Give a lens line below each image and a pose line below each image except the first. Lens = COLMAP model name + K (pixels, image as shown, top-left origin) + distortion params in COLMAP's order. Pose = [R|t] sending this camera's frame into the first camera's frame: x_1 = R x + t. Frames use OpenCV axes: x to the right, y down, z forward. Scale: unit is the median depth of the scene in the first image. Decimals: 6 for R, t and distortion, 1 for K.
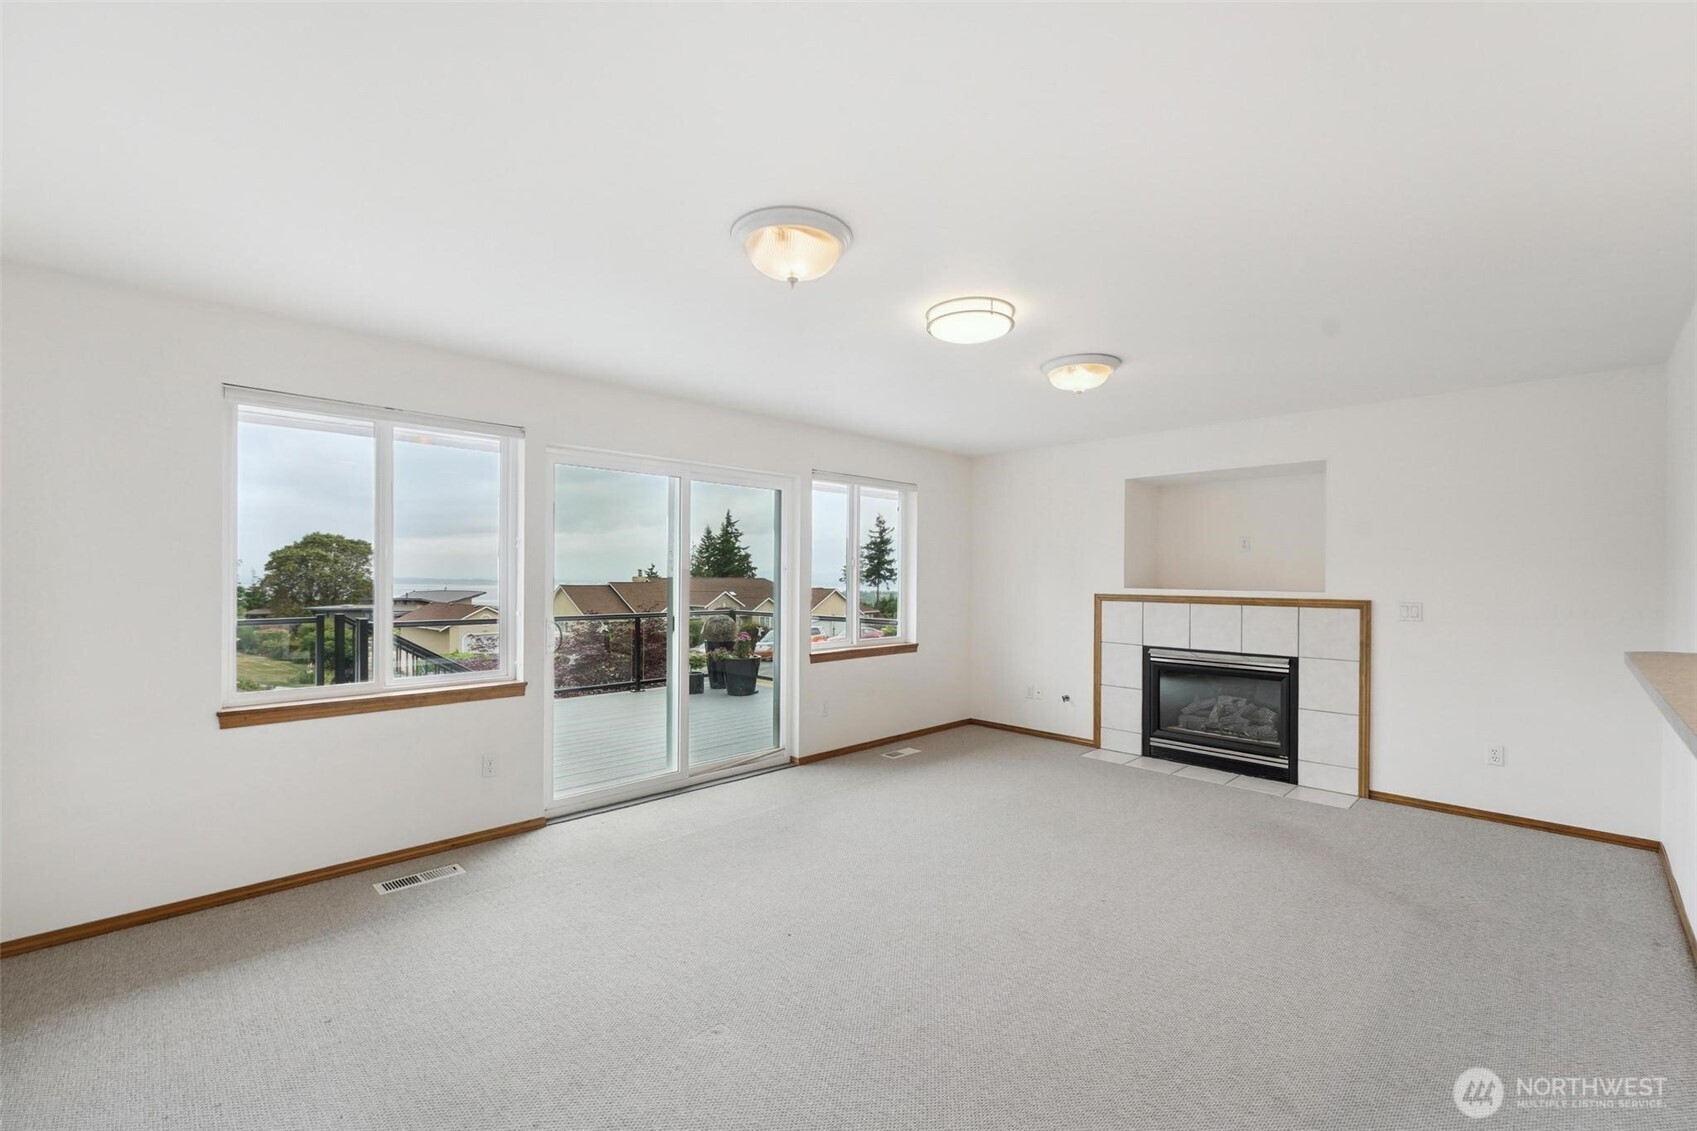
lens RADIAL K [[694.5, 0, 830.2], [0, 694.5, 581.2], [0, 0, 1]] dist [-0.002488, 0.000213]
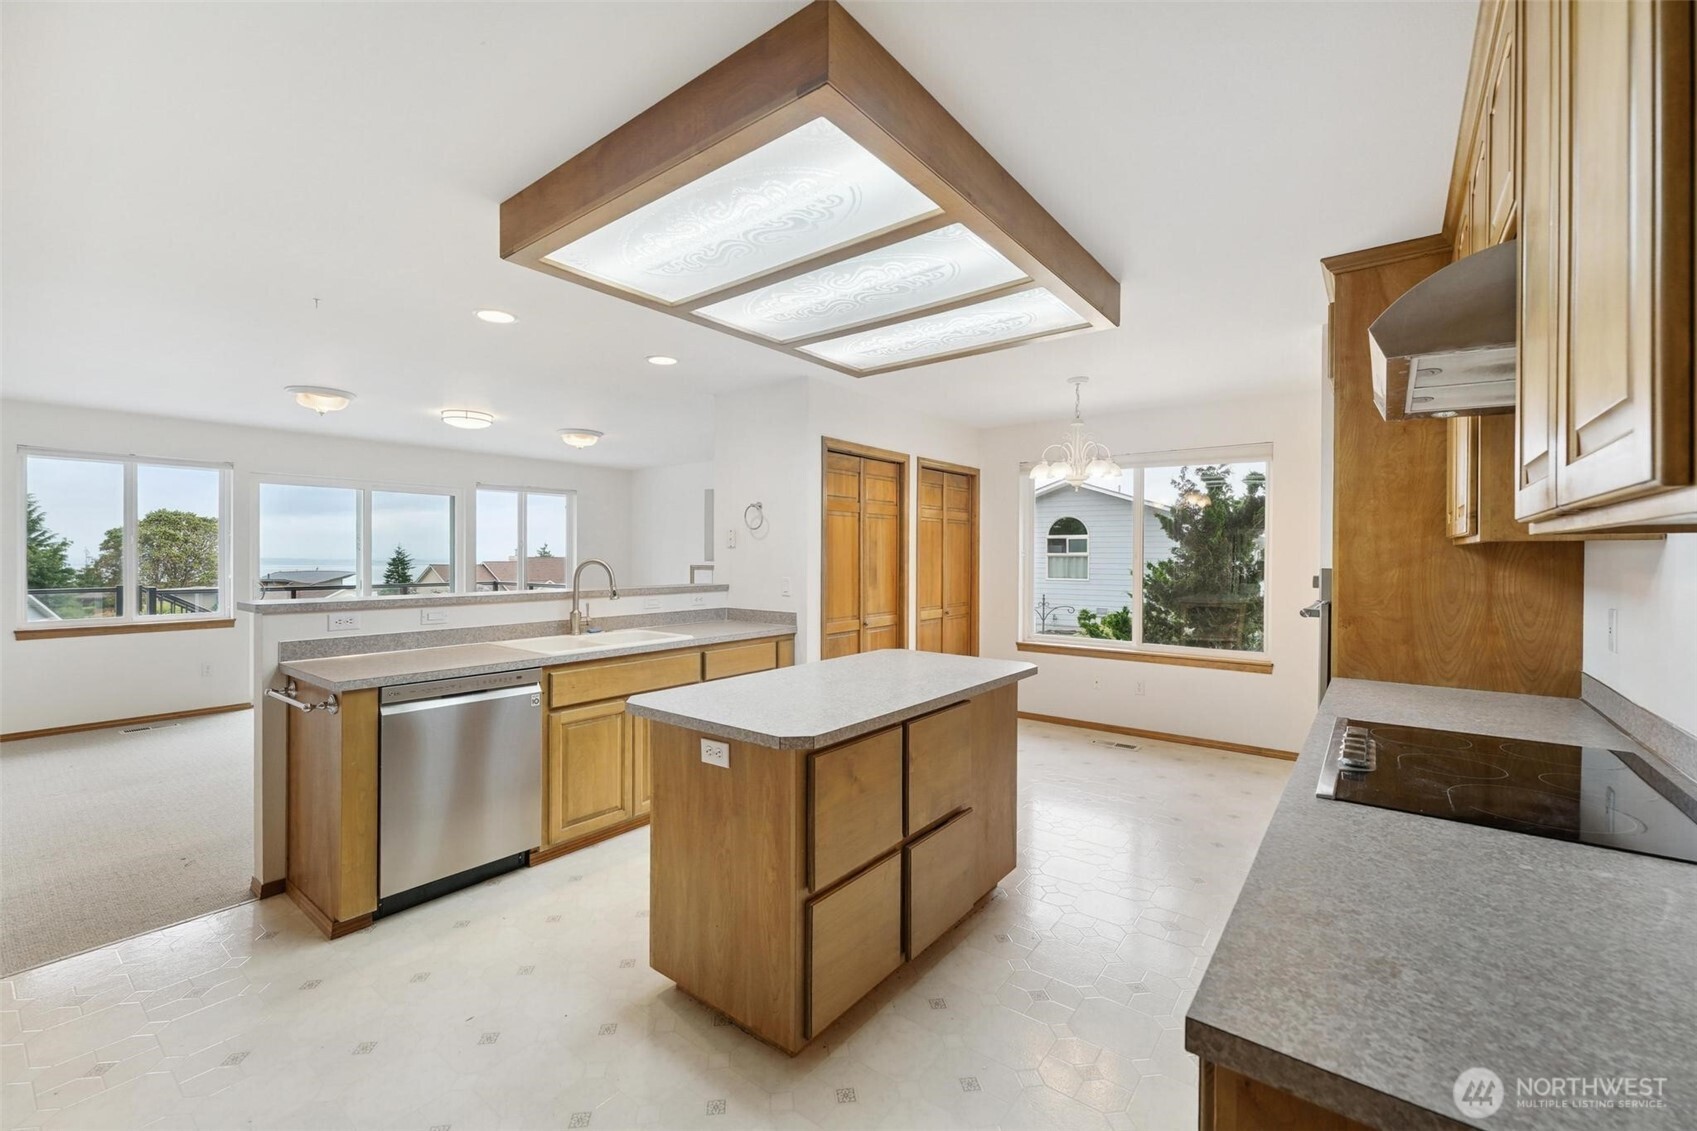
lens RADIAL K [[694.5, 0, 846.7], [0, 694.5, 557.4], [0, 0, 1]] dist [-0.002488, 0.000213]
pose [[0.990812, -0.001954, 0.135234, 0.568856], [0.002615, 0.999985, -0.004708, 0.010942], [-0.135223, 0.005019, 0.990802, -0.601472]]
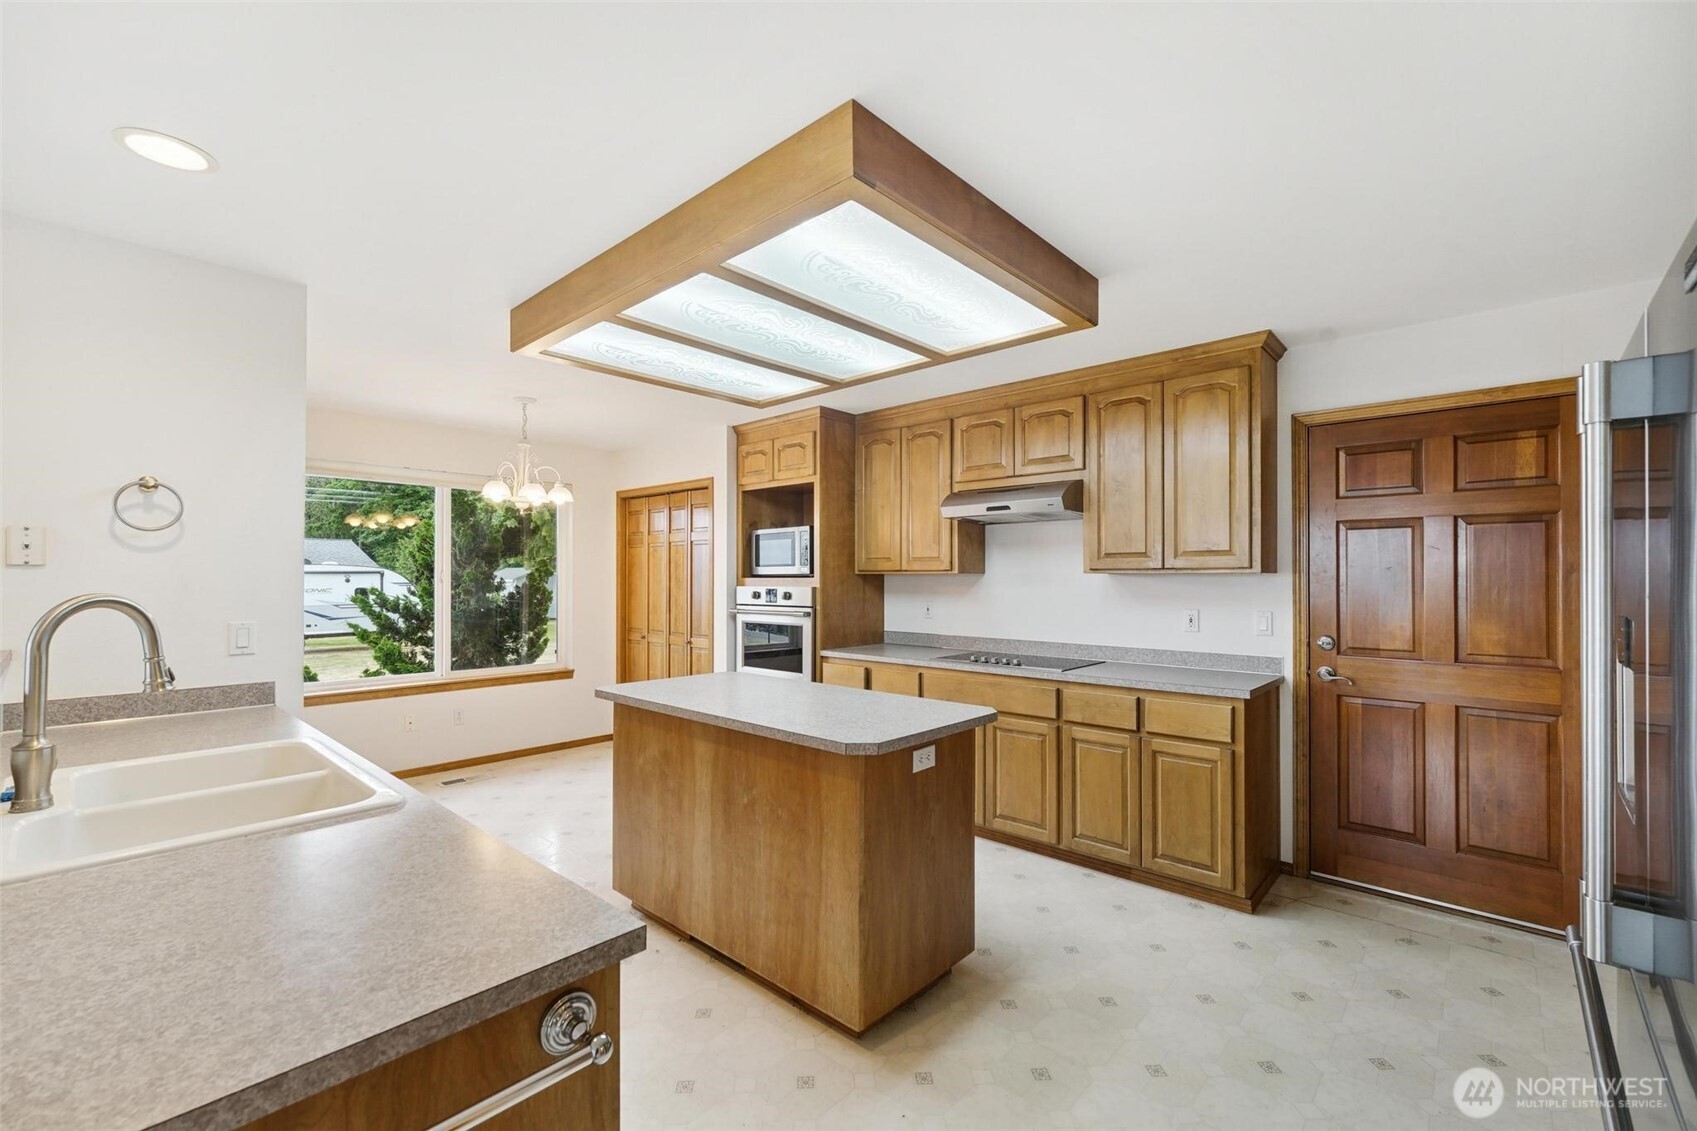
lens RADIAL K [[694.5, 0, 857.0], [0, 694.5, 570.2], [0, 0, 1]] dist [-0.002488, 0.000213]
pose [[-0.053935, 0.009608, 0.998498, -1.117962], [0.008444, 0.999922, -0.009166, -0.014465], [-0.998509, 0.007937, -0.054012, 1.108792]]
